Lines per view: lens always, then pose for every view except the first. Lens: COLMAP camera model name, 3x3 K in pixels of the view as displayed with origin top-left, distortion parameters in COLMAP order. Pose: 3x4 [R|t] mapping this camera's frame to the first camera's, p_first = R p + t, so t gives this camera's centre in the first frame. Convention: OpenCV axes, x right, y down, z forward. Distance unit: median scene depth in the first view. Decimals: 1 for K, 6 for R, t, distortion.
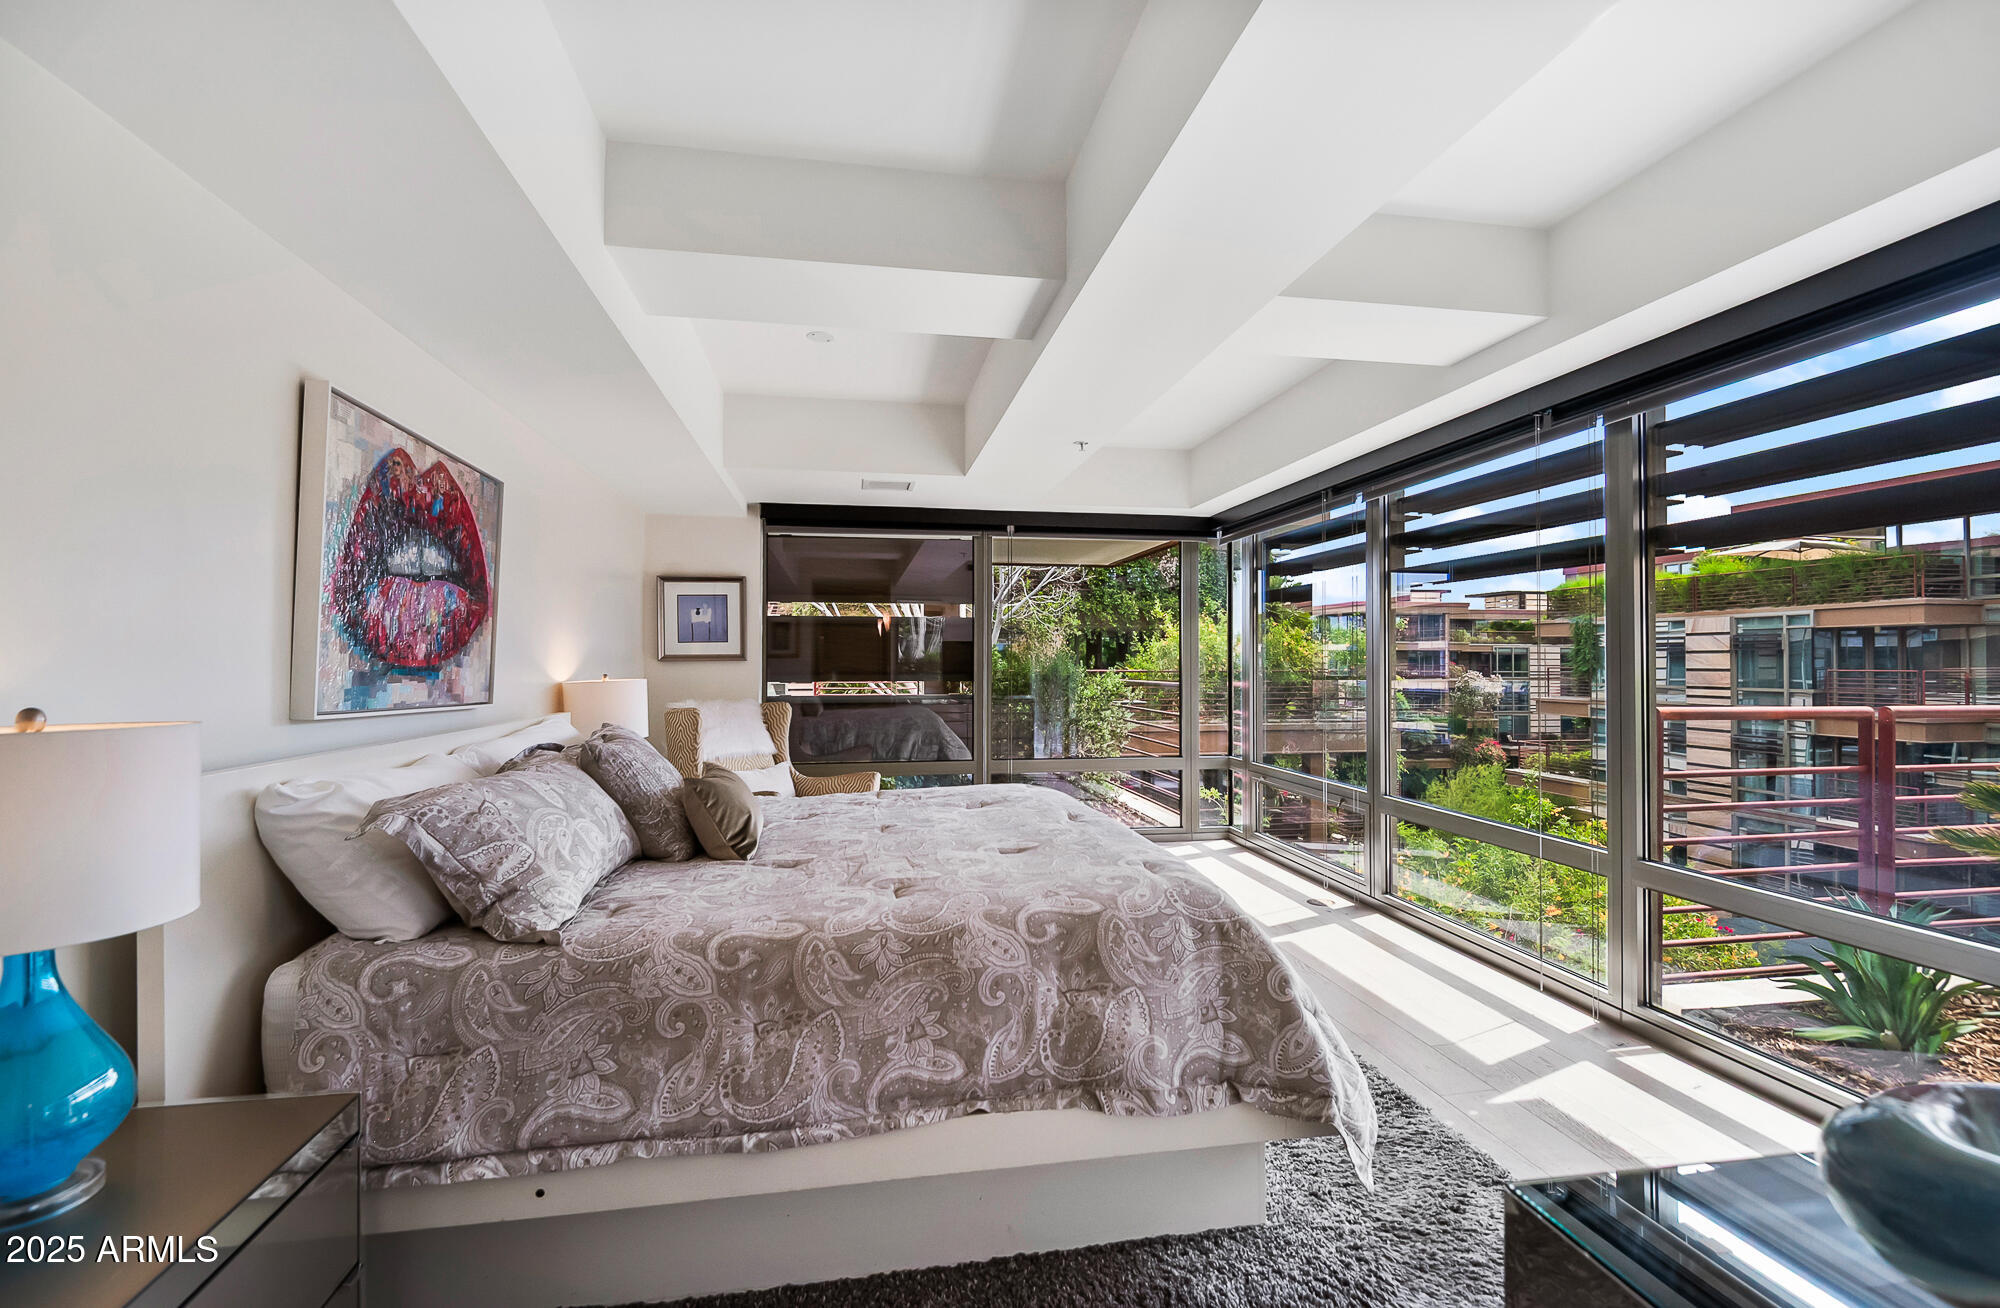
lens RADIAL K [[880.4, 0, 1001.7], [0, 880.4, 645.7], [0, 0, 1]] dist [-0.000920, -0.001746]
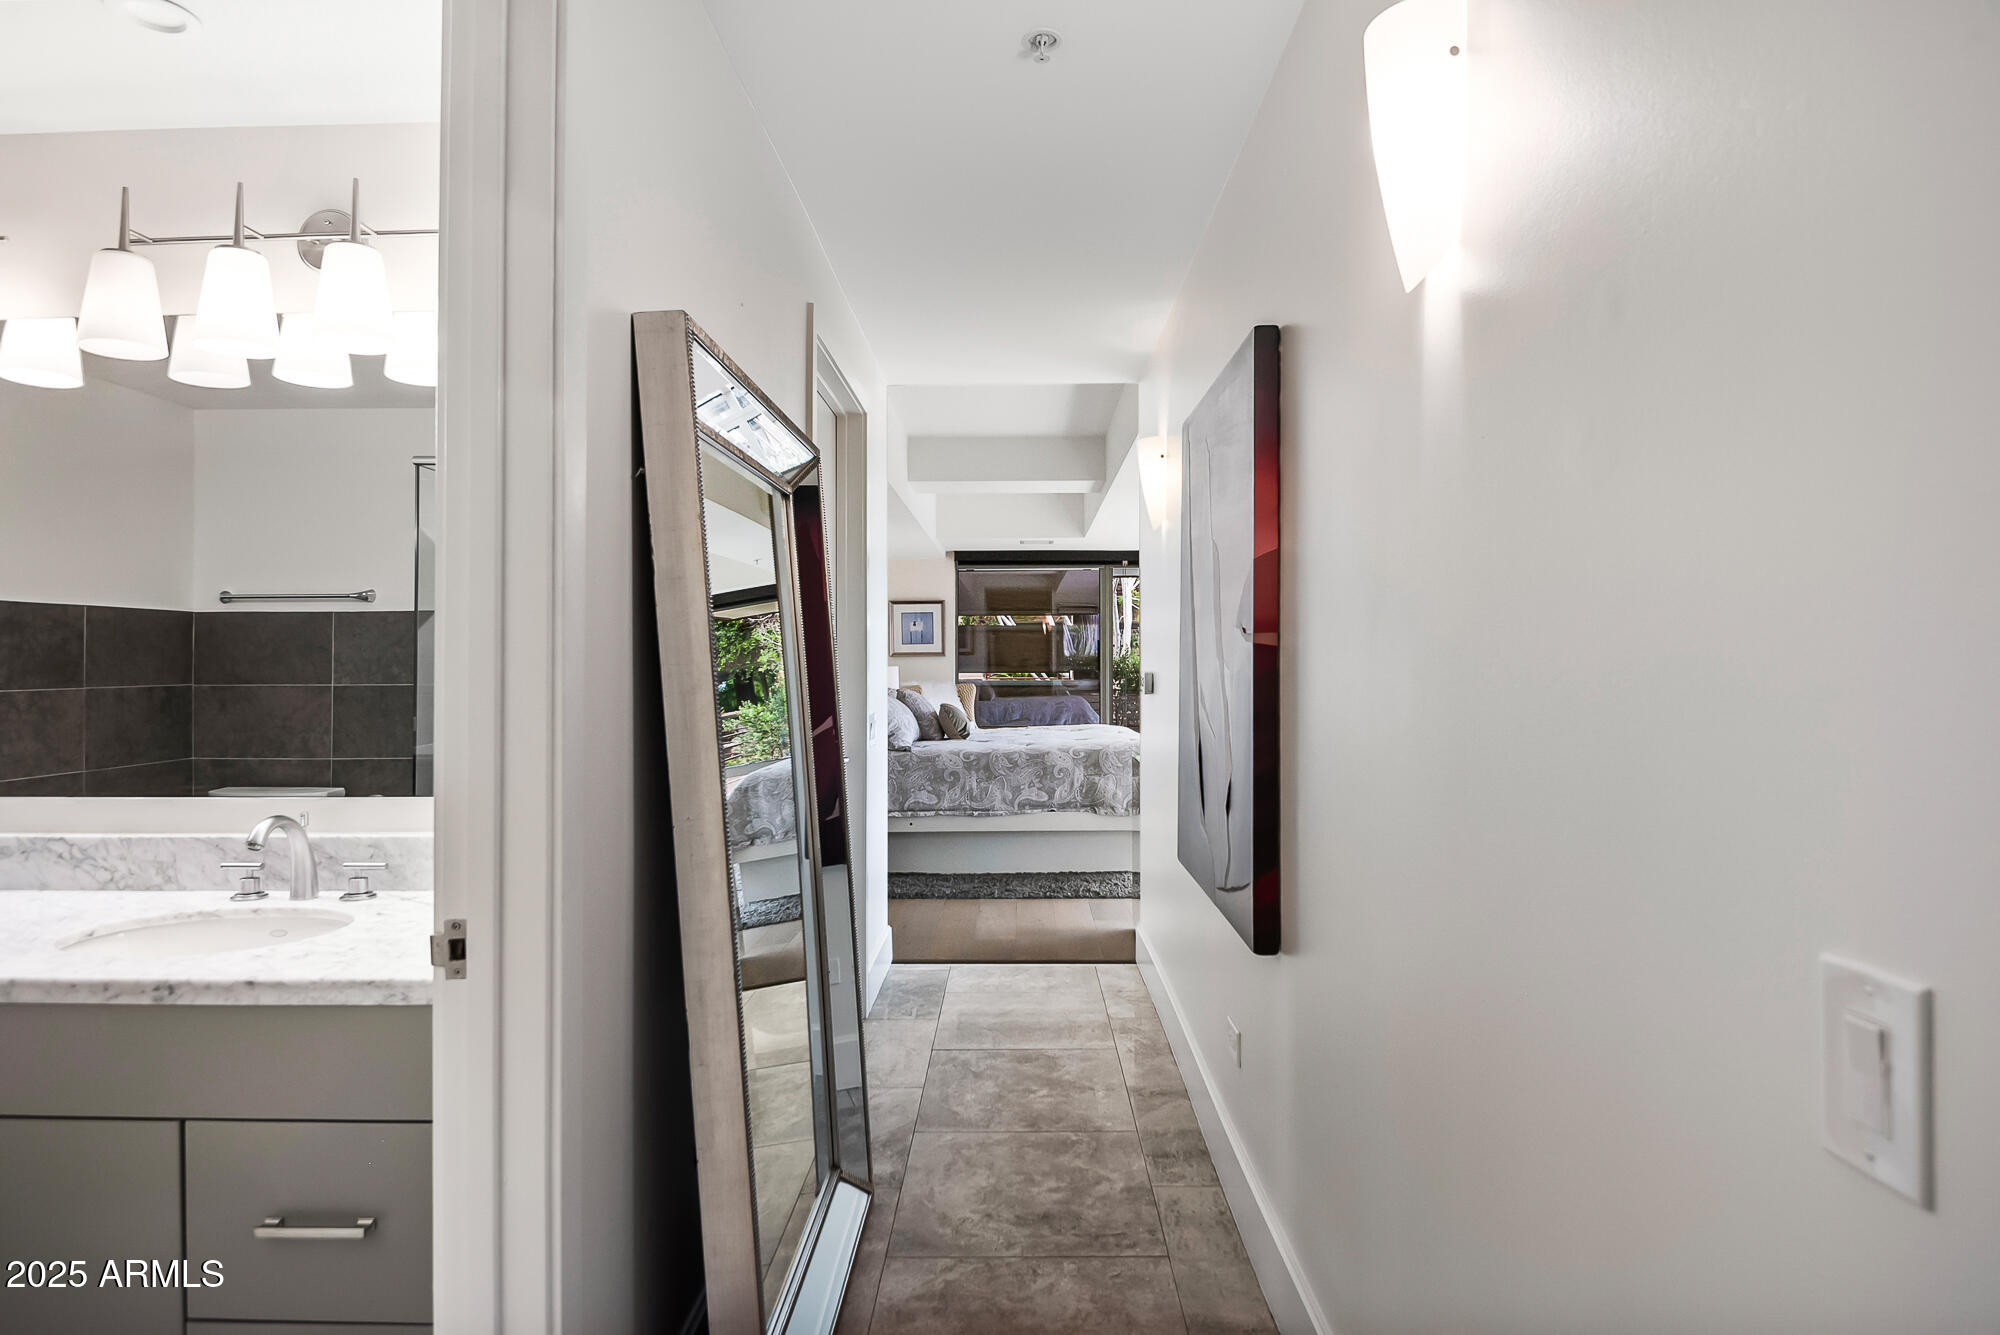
lens RADIAL K [[1011.3, 0, 999.0], [0, 1011.3, 660.3], [0, 0, 1]] dist [0.014850, -0.013599]
pose [[0.981419, -0.000782, -0.191874, 0.412179], [0.004377, 0.999823, 0.018312, -0.022745], [0.191826, -0.018812, 0.981249, -2.140425]]
